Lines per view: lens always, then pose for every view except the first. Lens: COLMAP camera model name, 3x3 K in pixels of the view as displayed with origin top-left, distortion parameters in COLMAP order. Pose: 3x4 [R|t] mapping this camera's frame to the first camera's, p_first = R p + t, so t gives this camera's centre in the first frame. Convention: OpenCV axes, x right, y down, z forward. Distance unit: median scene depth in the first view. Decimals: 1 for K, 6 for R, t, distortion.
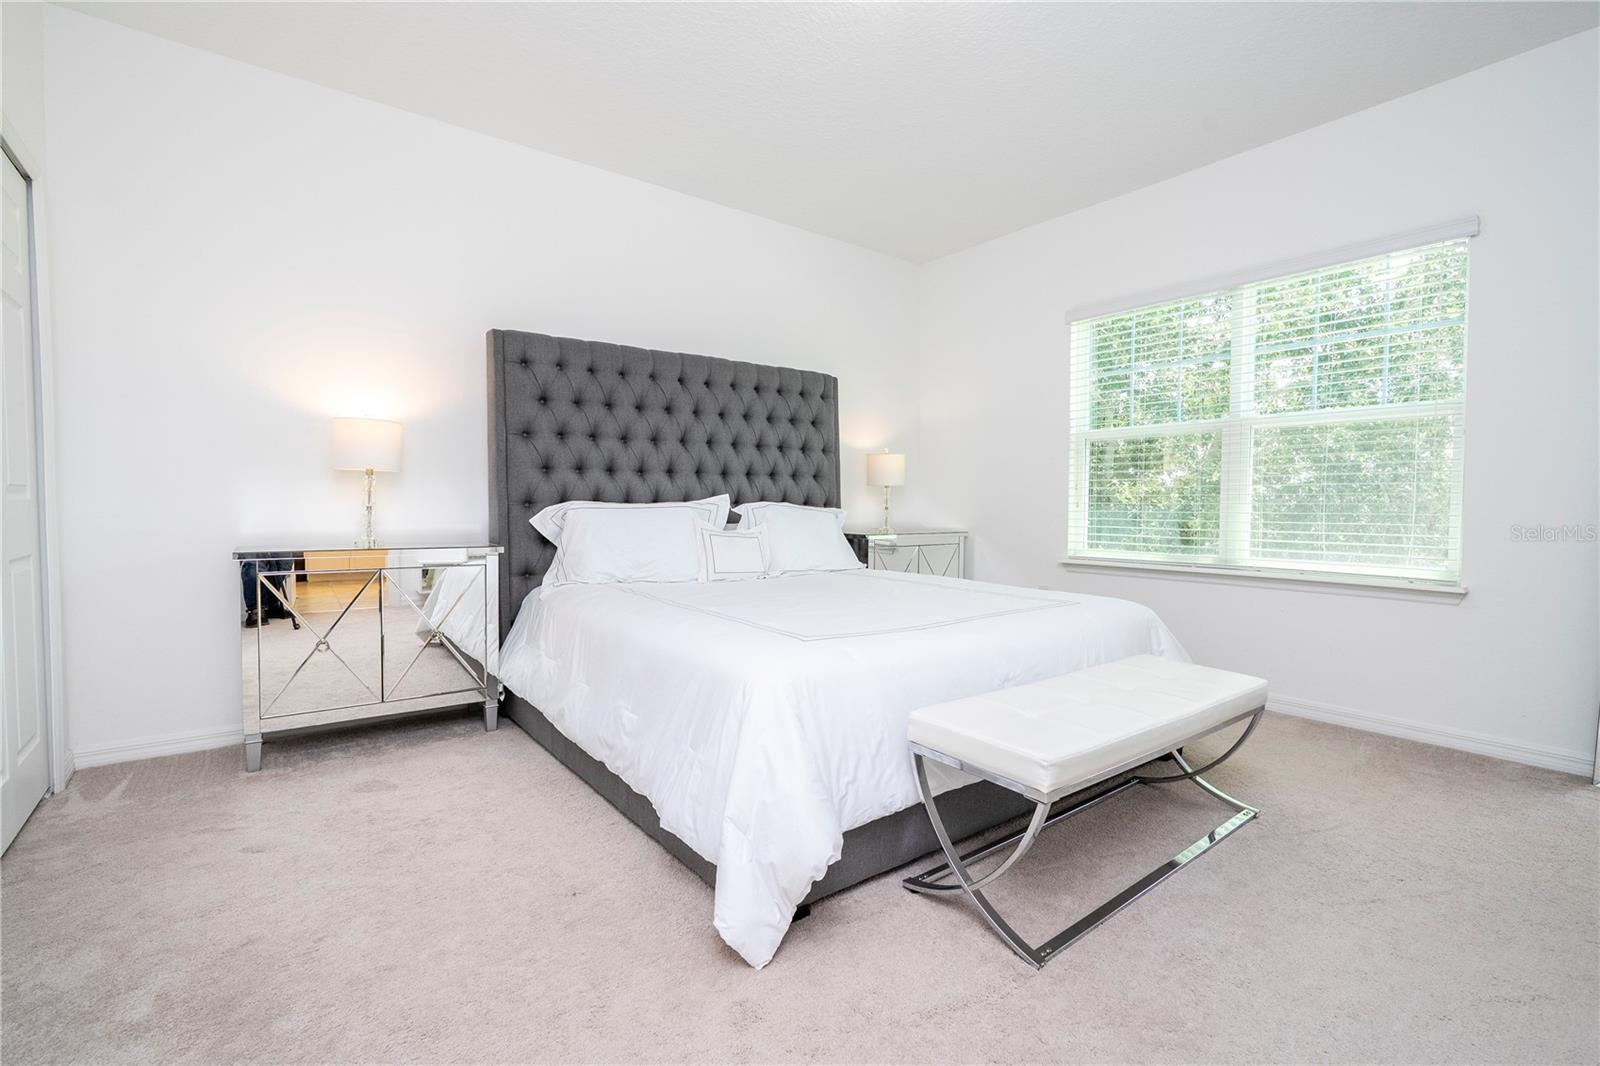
lens RADIAL K [[726.4, 0, 793.8], [0, 726.4, 530.7], [0, 0, 1]] dist [0.001146, 0.001621]
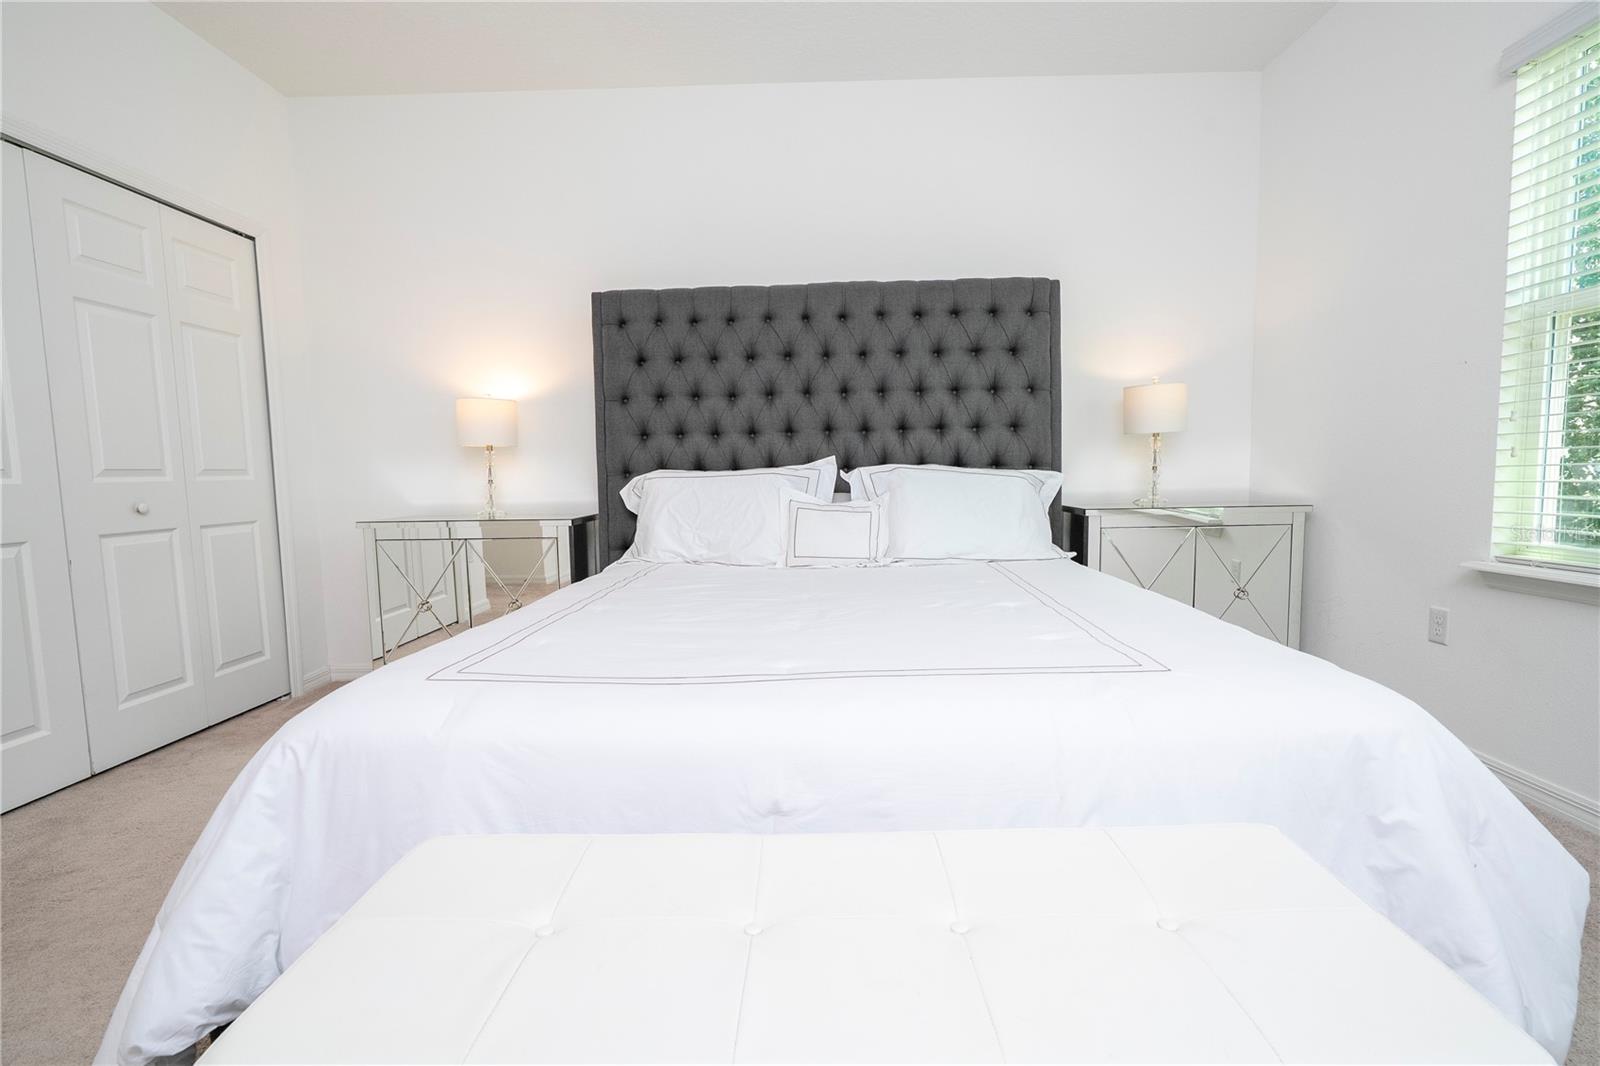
lens RADIAL K [[726.4, 0, 803.6], [0, 726.4, 522.9], [0, 0, 1]] dist [0.001146, 0.001621]
pose [[0.781523, 0.026081, -0.623331, 0.365307], [0.000588, 0.999095, 0.042540, -0.011908], [0.623876, -0.033613, 0.780800, 0.365268]]
